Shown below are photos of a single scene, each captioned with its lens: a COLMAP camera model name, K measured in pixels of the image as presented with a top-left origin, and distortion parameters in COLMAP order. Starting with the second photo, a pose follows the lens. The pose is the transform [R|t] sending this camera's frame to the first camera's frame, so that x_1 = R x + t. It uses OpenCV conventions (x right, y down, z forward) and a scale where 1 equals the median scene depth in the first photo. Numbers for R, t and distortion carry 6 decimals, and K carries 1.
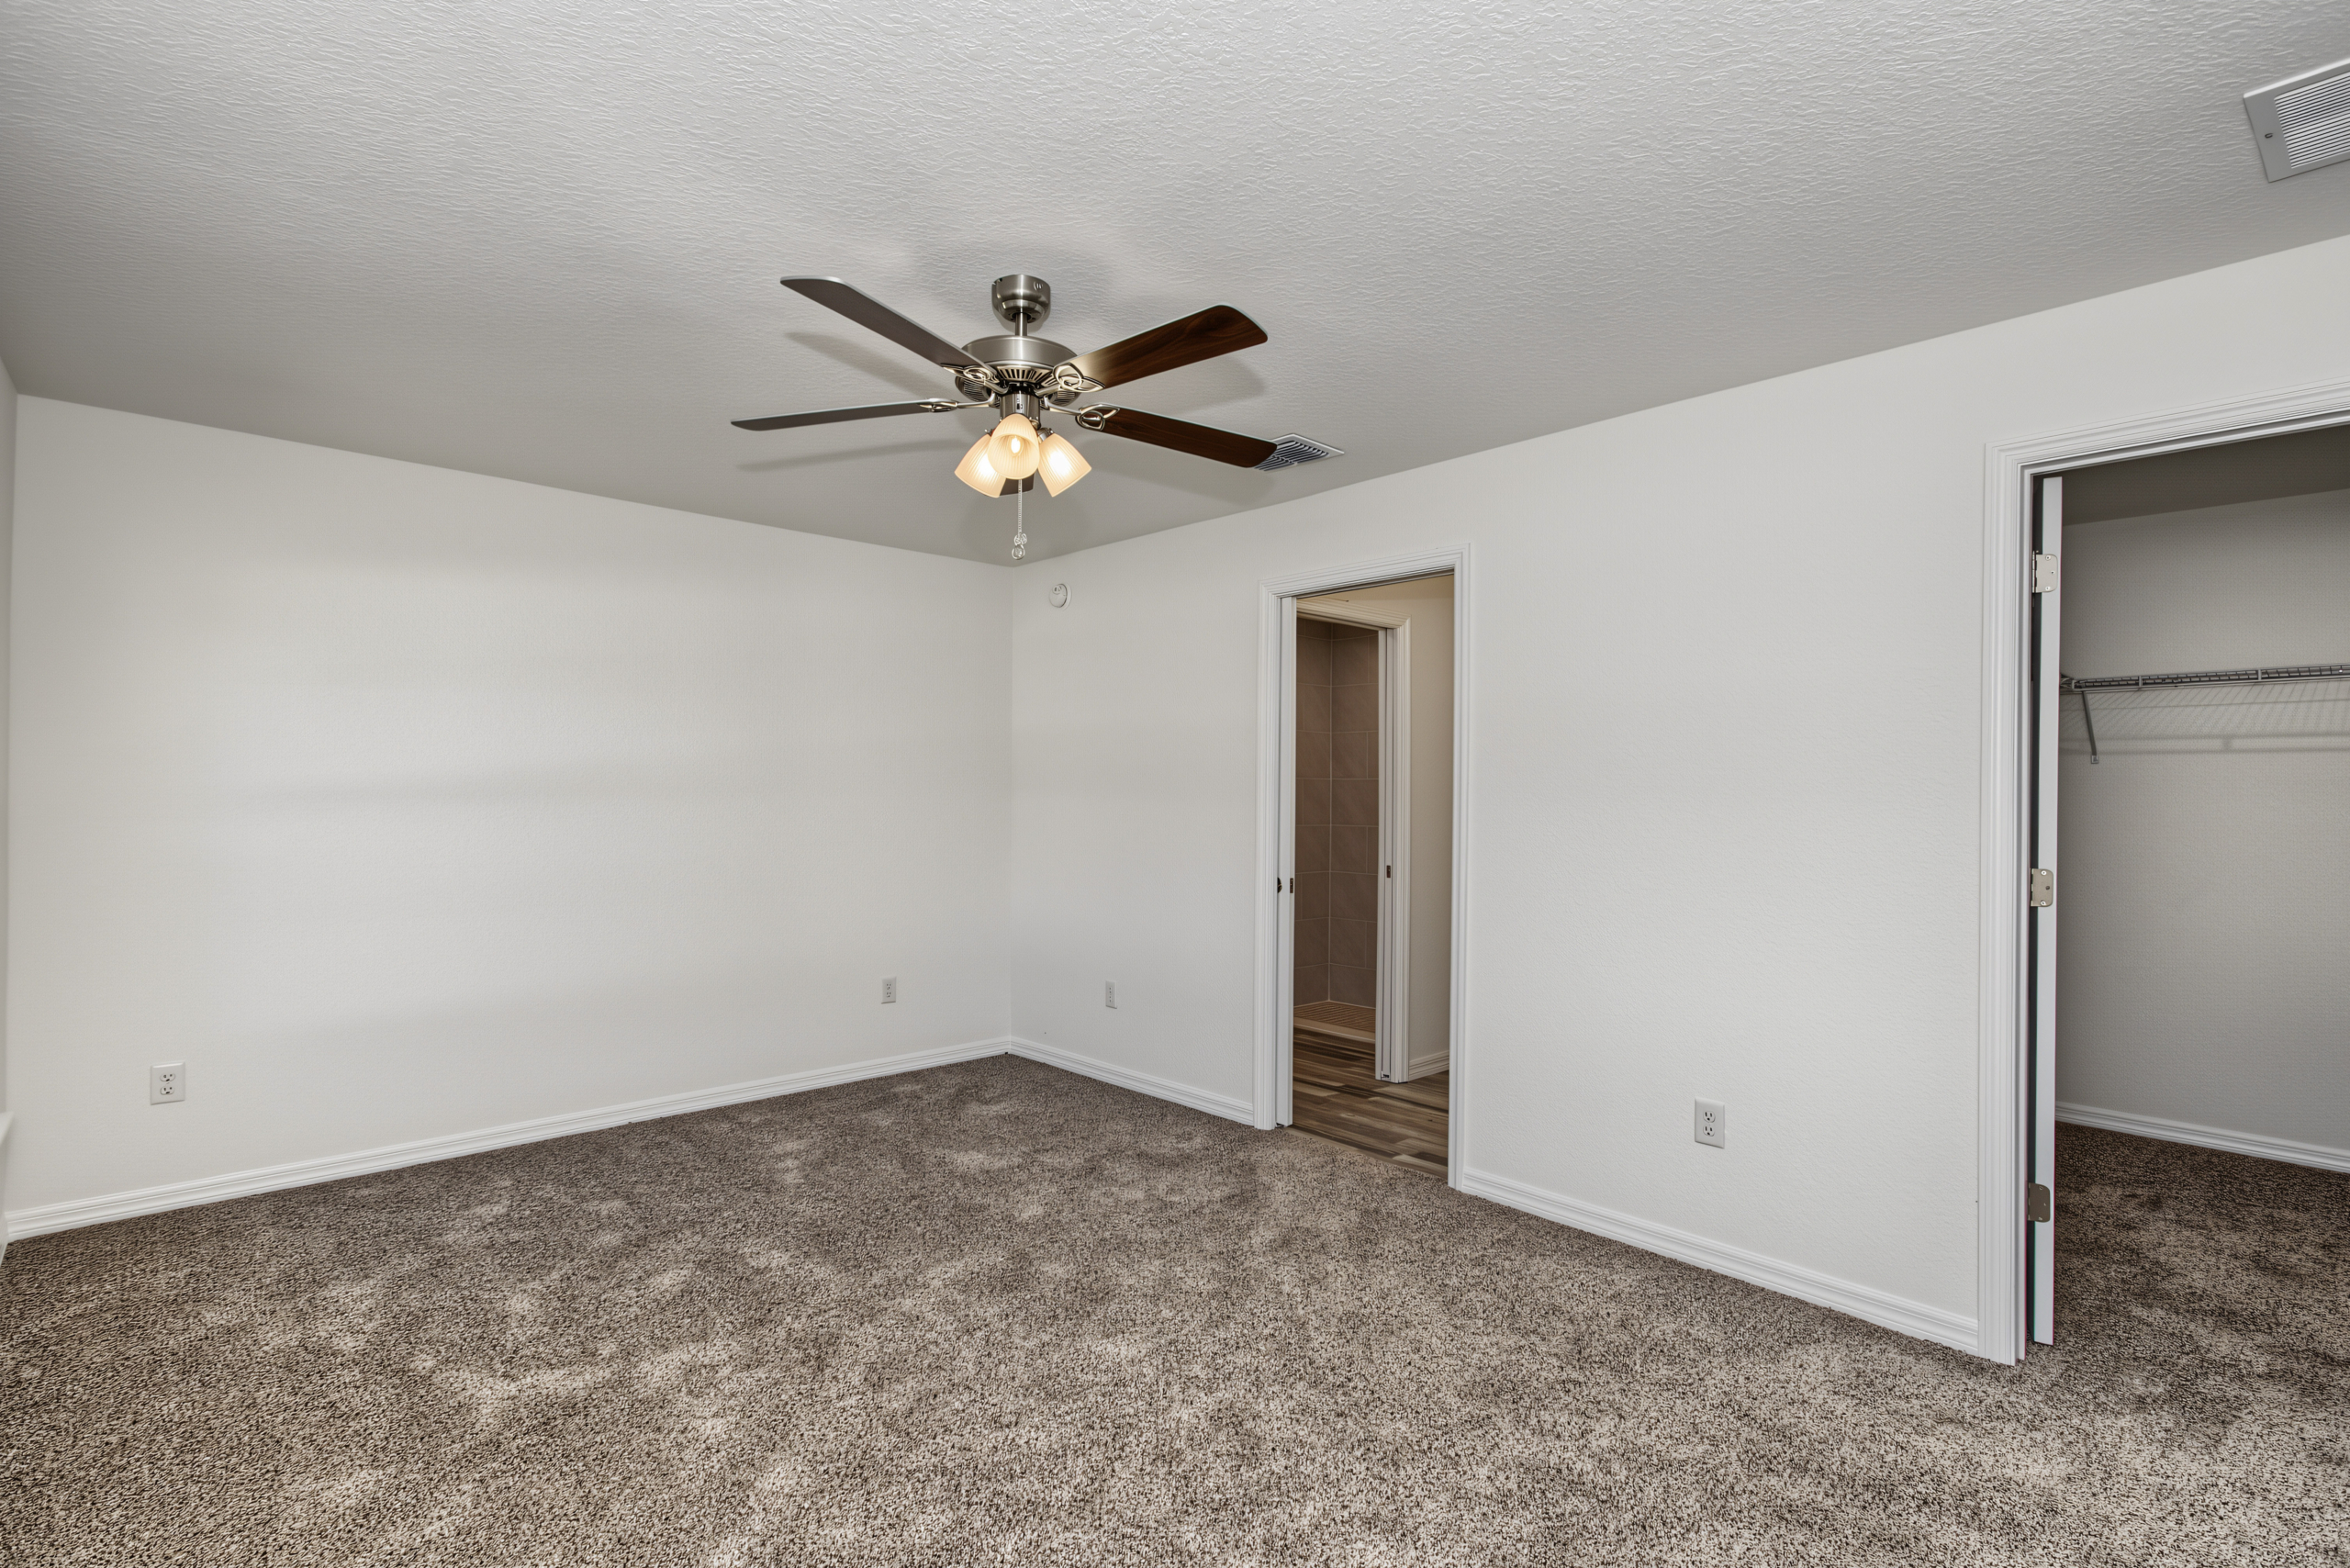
lens RADIAL K [[1096.0, 0, 1173.4], [0, 1096.0, 801.8], [0, 0, 1]] dist [0.011946, -0.000269]
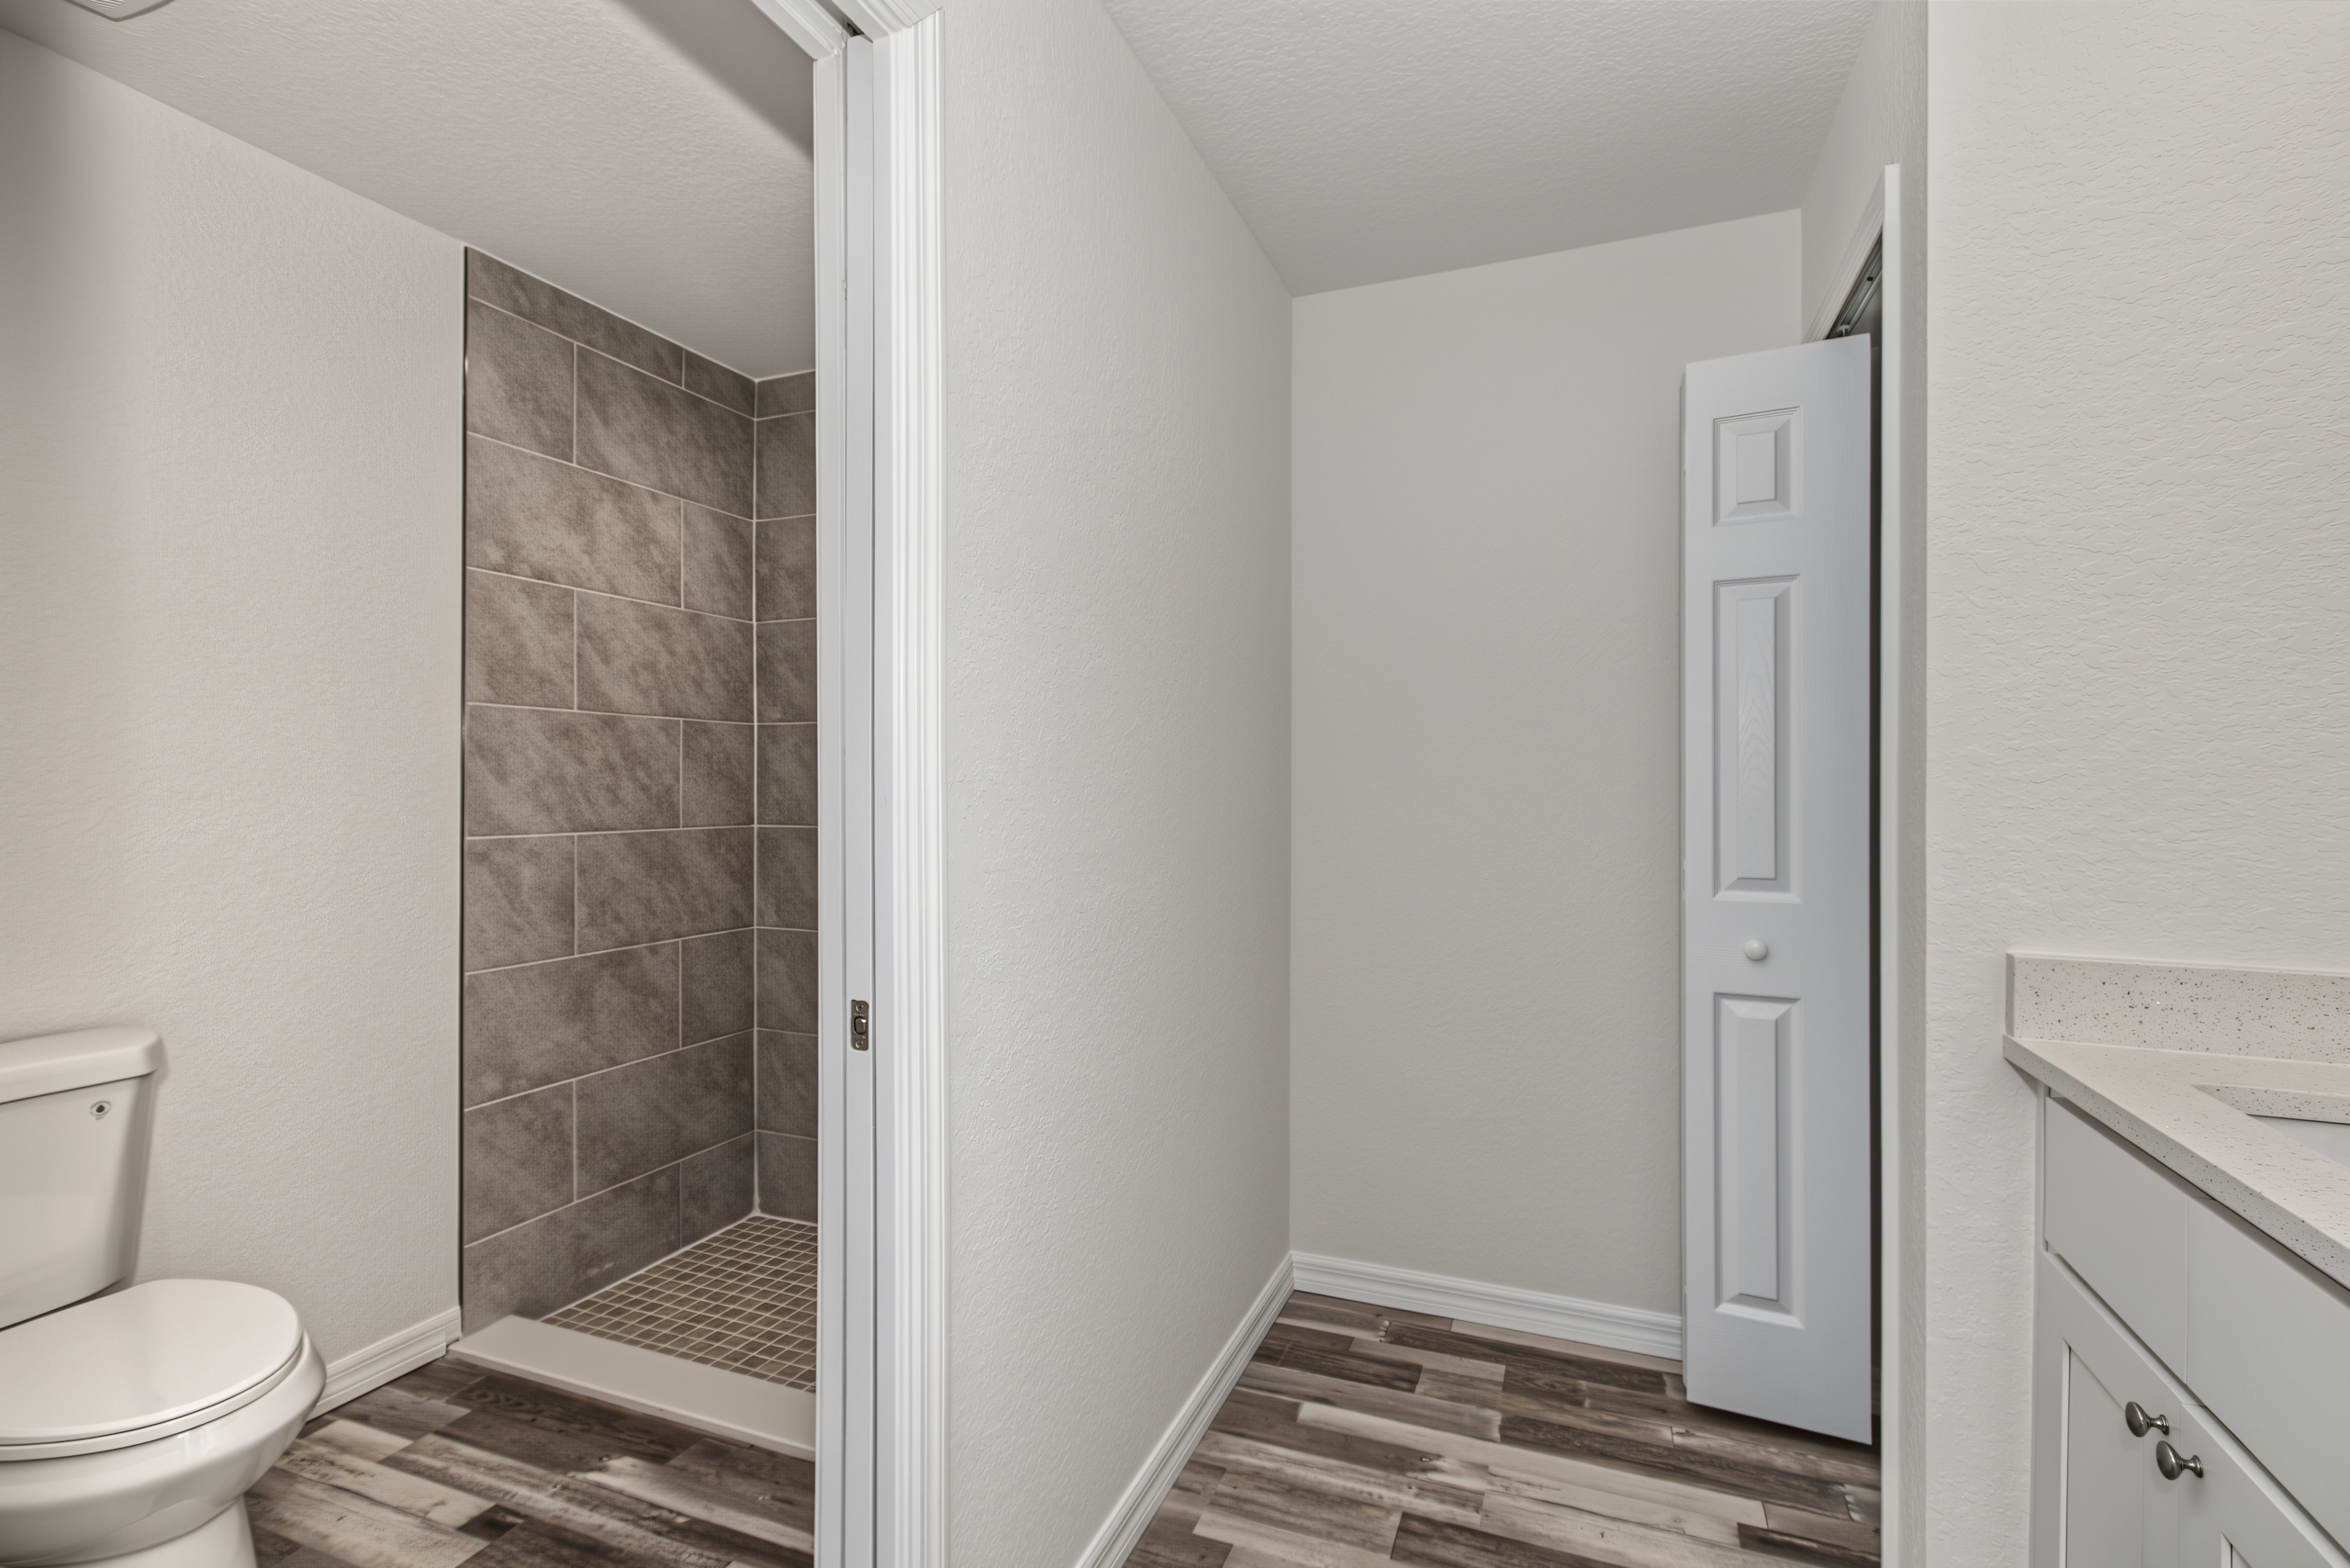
lens RADIAL K [[1100.5, 0, 1175.8], [0, 1100.5, 791.1], [0, 0, 1]] dist [0.015009, -0.000448]
pose [[0.911237, -0.014115, 0.411640, 0.156407], [0.010587, 0.999885, 0.010849, 0.006927], [-0.411746, -0.005528, 0.911282, 0.726050]]
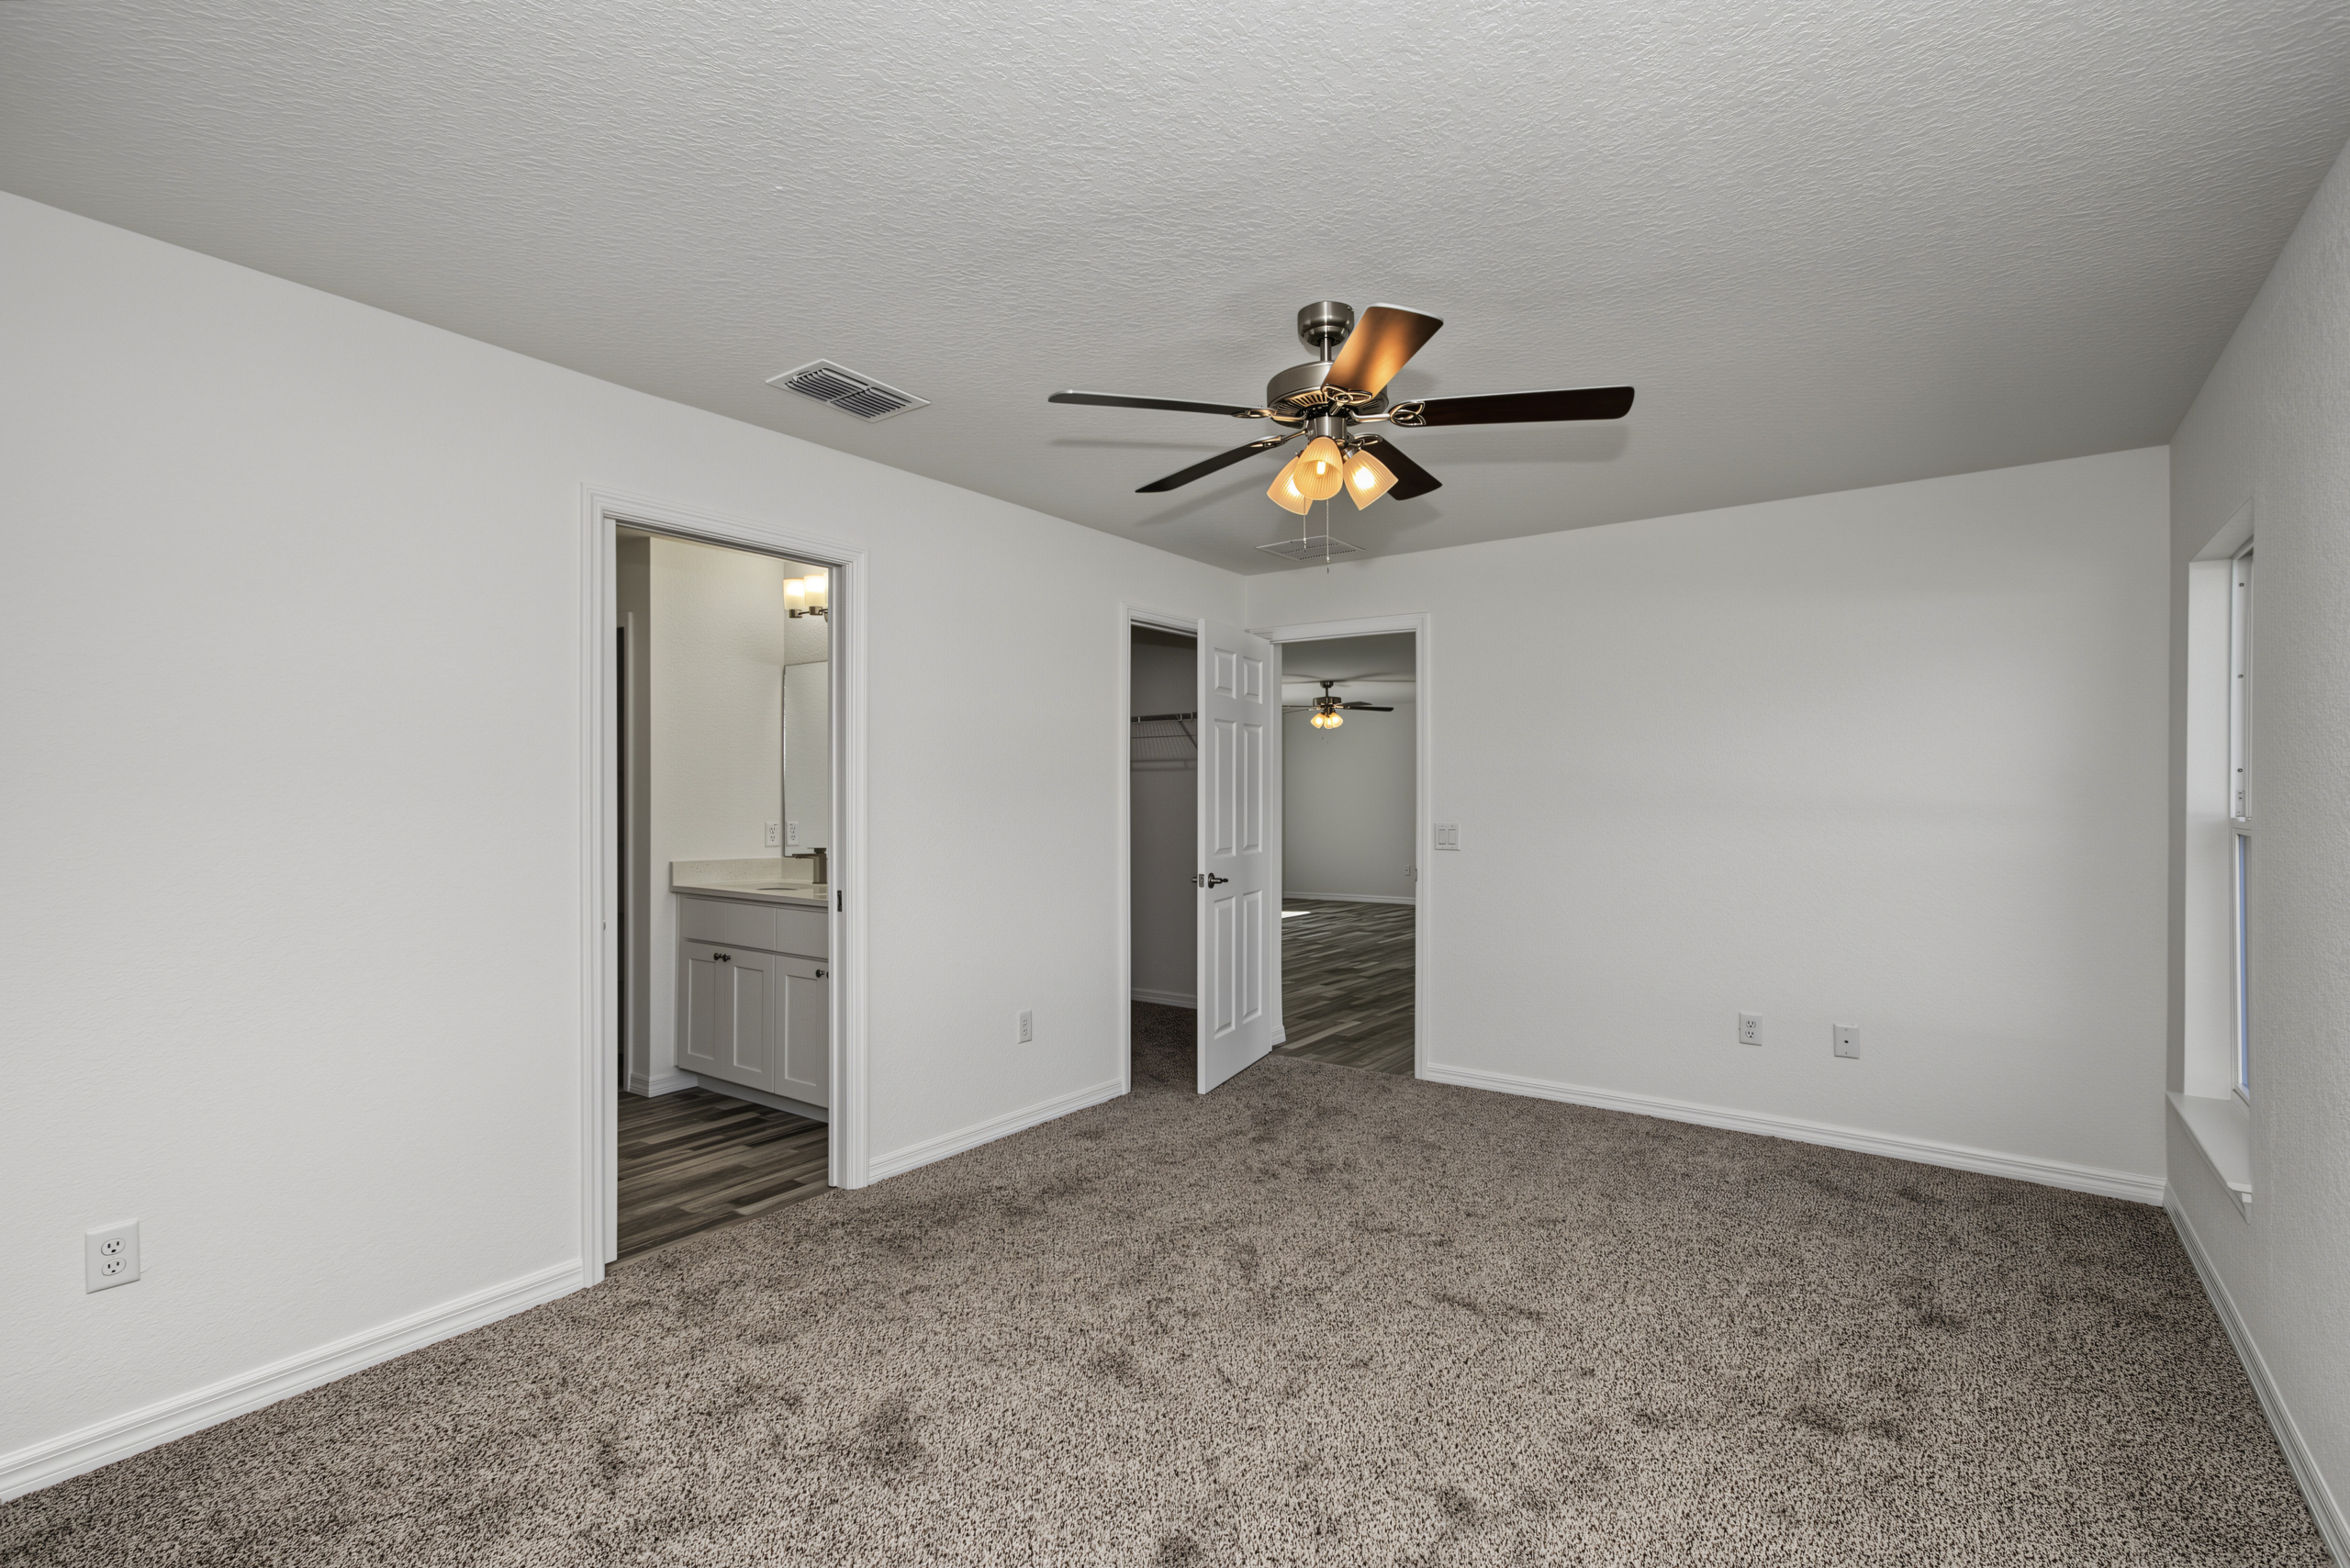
lens RADIAL K [[1096.0, 0, 1173.4], [0, 1096.0, 801.8], [0, 0, 1]] dist [0.011946, -0.000269]
pose [[-0.182810, -0.017472, 0.982993, -0.570552], [-0.006255, 0.999843, 0.016608, -0.017283], [-0.983128, -0.003113, -0.182891, 0.636069]]
